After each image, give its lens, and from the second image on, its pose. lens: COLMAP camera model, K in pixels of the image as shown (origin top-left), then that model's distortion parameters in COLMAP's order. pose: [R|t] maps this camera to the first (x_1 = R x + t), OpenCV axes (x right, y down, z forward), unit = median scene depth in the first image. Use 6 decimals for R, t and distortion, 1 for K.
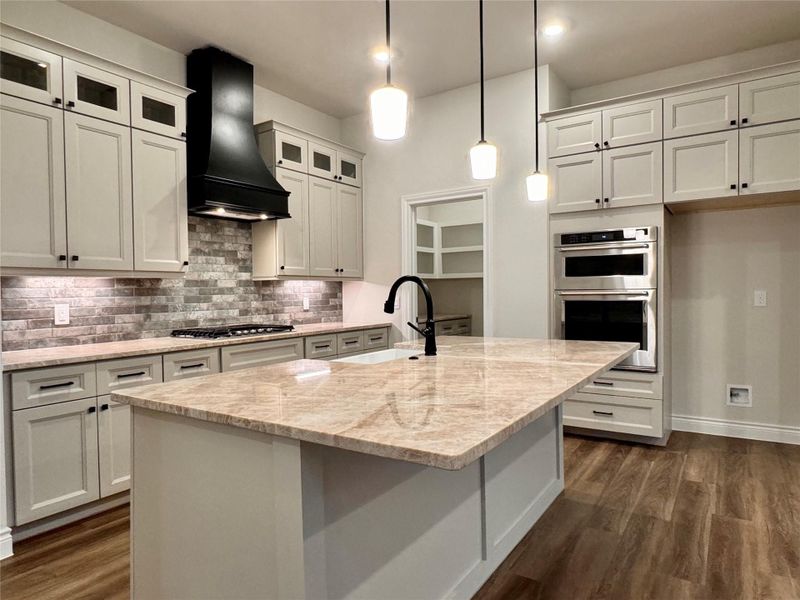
lens RADIAL K [[506.3, 0, 403.5], [0, 506.3, 302.3], [0, 0, 1]] dist [-0.002290, 0.004152]
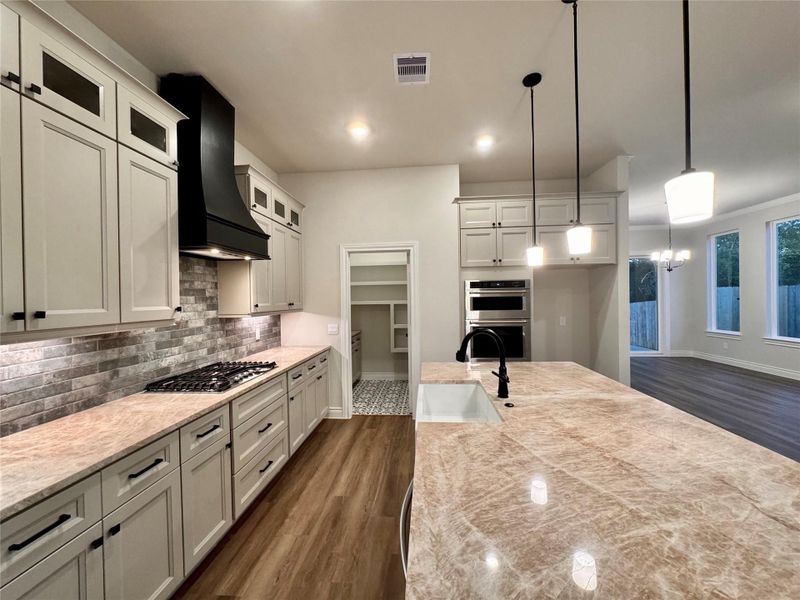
lens RADIAL K [[322.2, 0, 399.9], [0, 322.2, 299.6], [0, 0, 1]] dist [-0.000567, 0.000207]
pose [[0.877748, -0.003625, 0.479108, -0.326359], [0.014773, 0.999701, -0.019501, -0.069634], [-0.478894, 0.024195, 0.877539, 0.294468]]
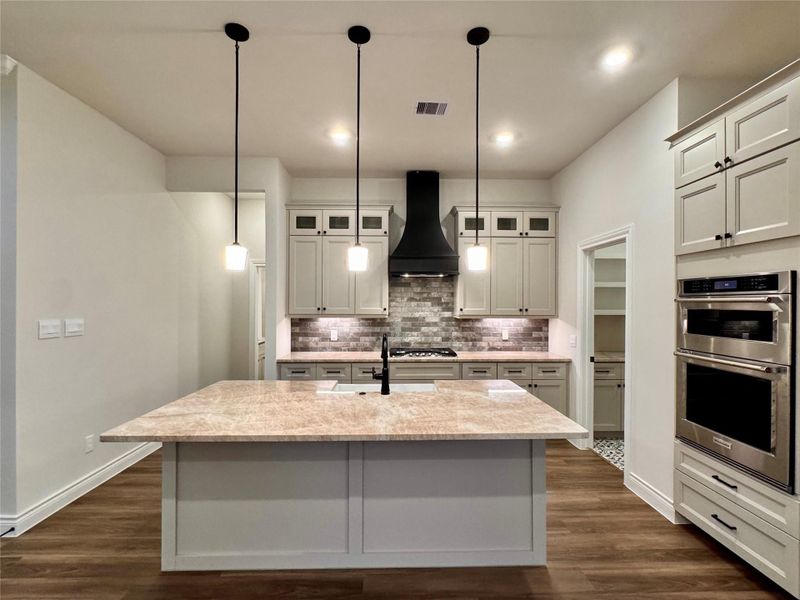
lens RADIAL K [[394.2, 0, 398.1], [0, 394.2, 301.8], [0, 0, 1]] dist [-0.002692, -0.001615]
pose [[0.560562, 0.013094, -0.828009, 0.604831], [-0.028026, 0.999602, -0.003166, -0.089441], [0.827638, 0.024981, 0.560706, 0.278964]]
